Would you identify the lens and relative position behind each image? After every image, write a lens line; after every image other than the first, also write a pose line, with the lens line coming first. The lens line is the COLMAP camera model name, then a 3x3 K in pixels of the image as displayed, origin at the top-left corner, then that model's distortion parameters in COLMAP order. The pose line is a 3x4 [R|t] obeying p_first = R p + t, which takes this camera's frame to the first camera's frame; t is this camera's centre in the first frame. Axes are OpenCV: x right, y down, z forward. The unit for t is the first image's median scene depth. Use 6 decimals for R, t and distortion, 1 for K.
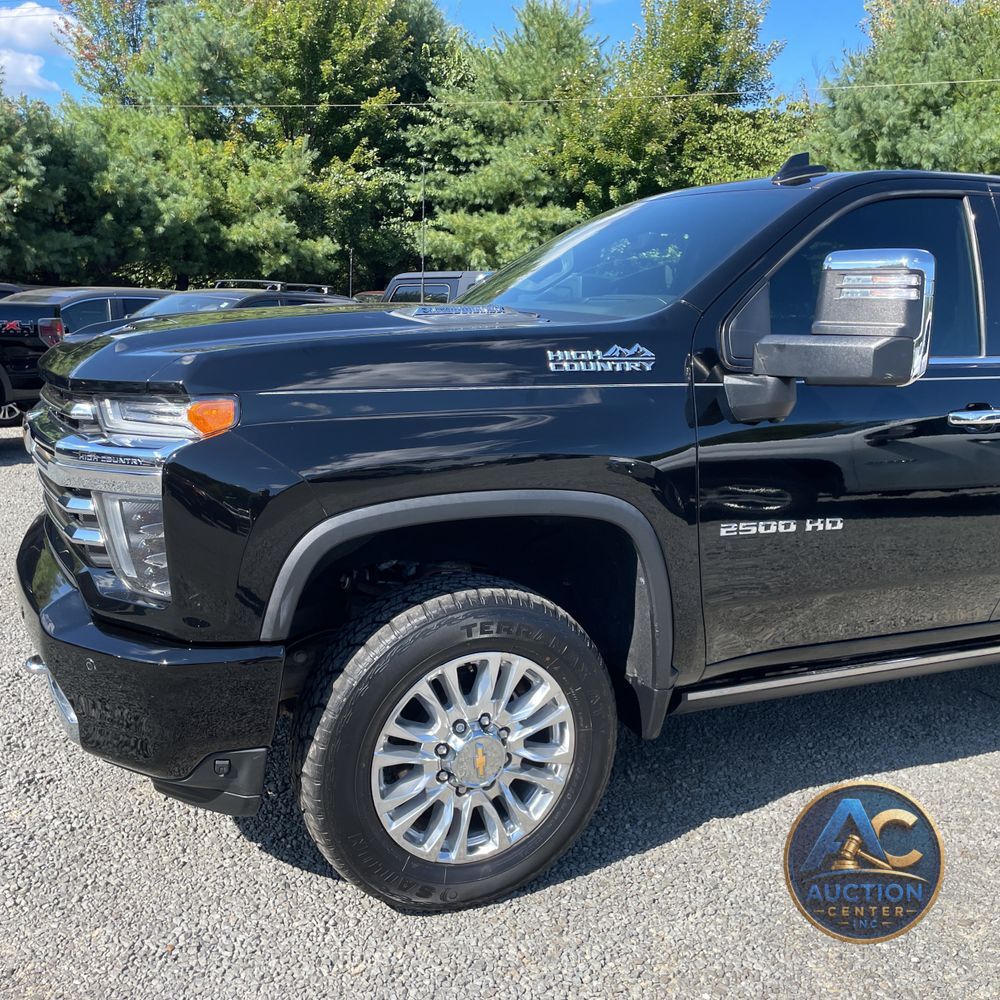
lens RADIAL K [[1022.2, 0, 506.2], [0, 1022.2, 483.2], [0, 0, 1]] dist [0.101599, -0.149779]
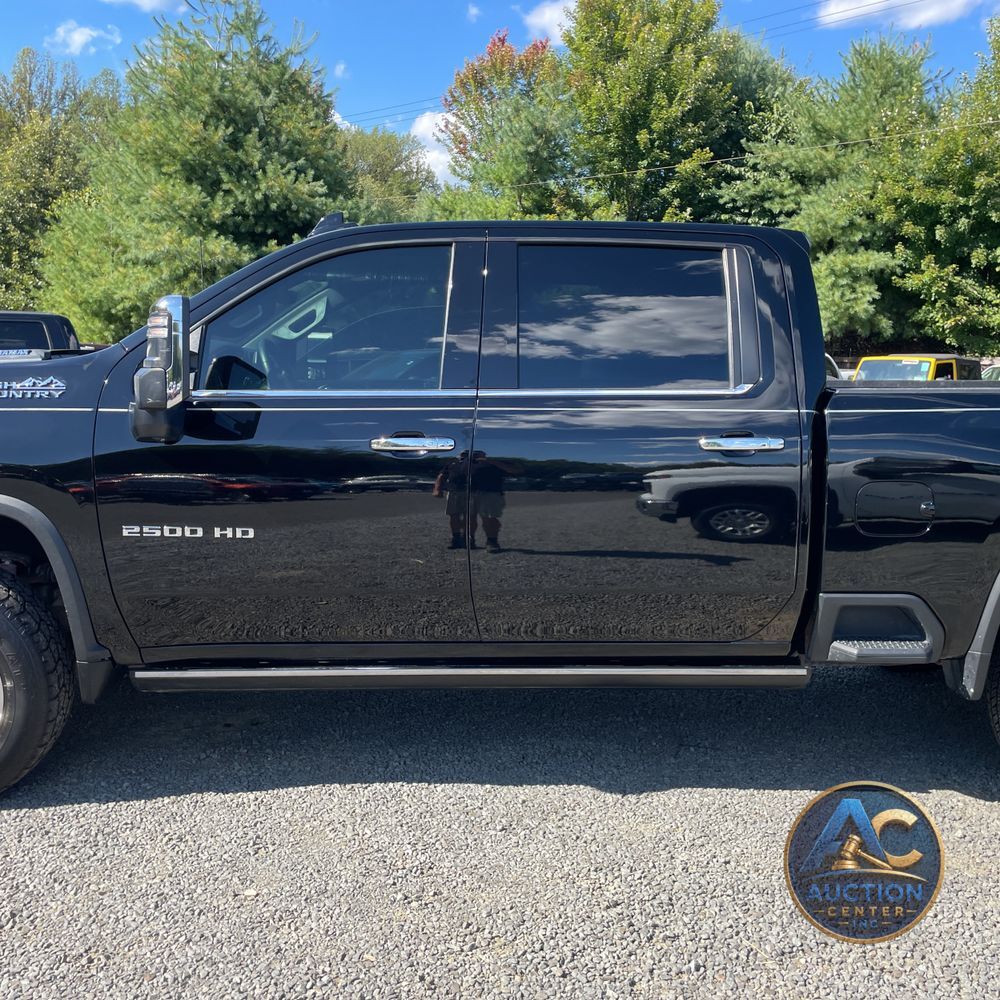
lens RADIAL K [[1013.3, 0, 492.6], [0, 1013.3, 488.3], [0, 0, 1]] dist [0.086658, -0.122685]
pose [[0.919345, 0.026551, -0.392556, 0.104409], [-0.045628, 0.998183, -0.039344, 0.002282], [0.390798, 0.054083, 0.918886, 0.006949]]
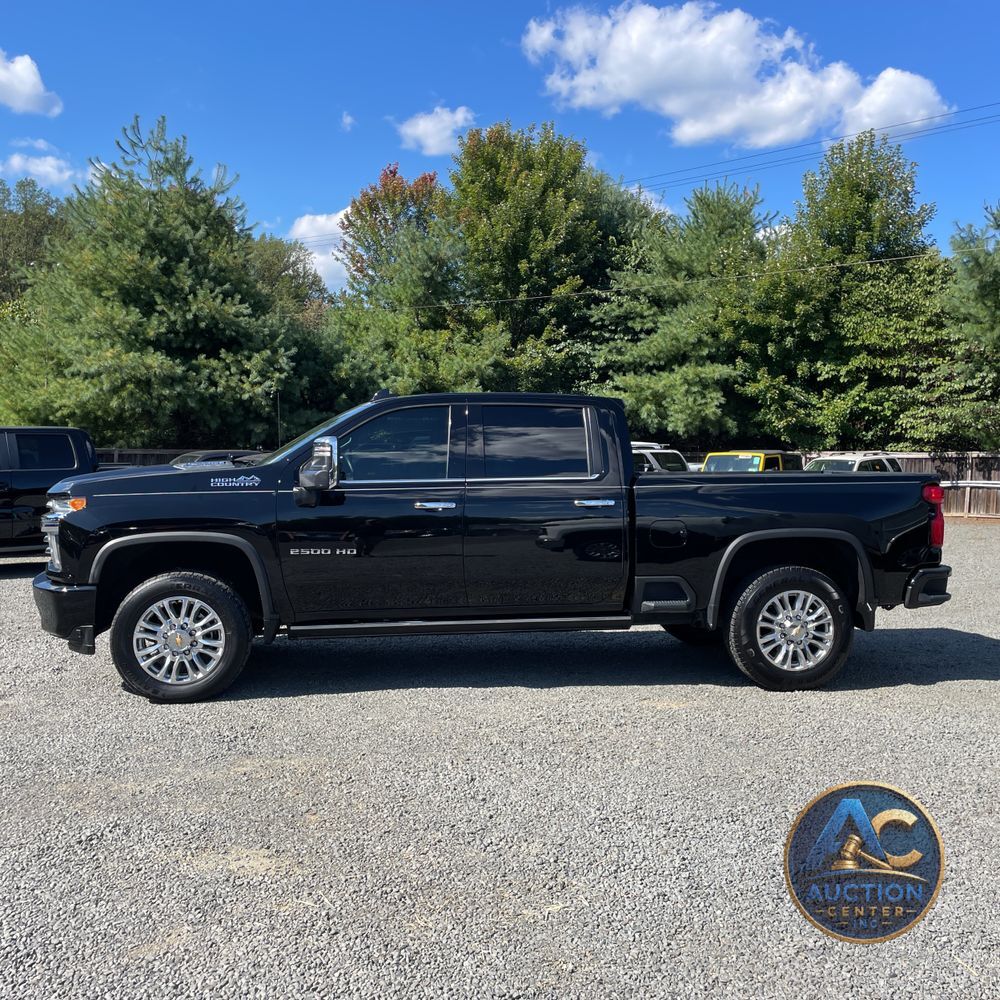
lens RADIAL K [[1013.3, 0, 492.6], [0, 1013.3, 488.3], [0, 0, 1]] dist [0.086658, -0.122685]
pose [[0.957636, -0.023531, -0.287017, 0.130427], [-0.016167, 0.990691, -0.135163, 0.020562], [0.287526, 0.134077, 0.948342, -0.109282]]
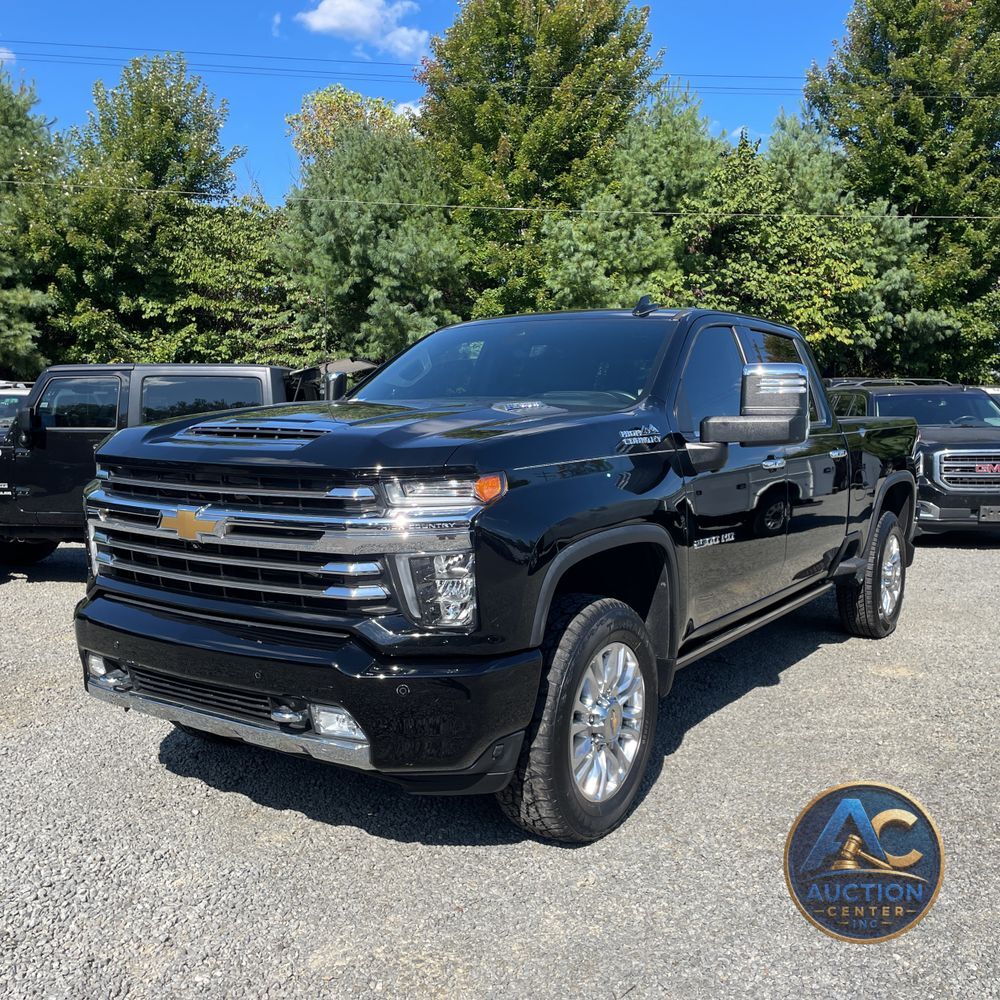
lens RADIAL K [[1011.5, 0, 522.3], [0, 1011.5, 484.5], [0, 0, 1]] dist [0.090060, -0.121717]
pose [[0.846037, -0.066484, 0.528962, -0.074284], [0.106830, 0.993211, -0.046033, -0.000160], [-0.522311, 0.095454, 0.847396, -0.012776]]
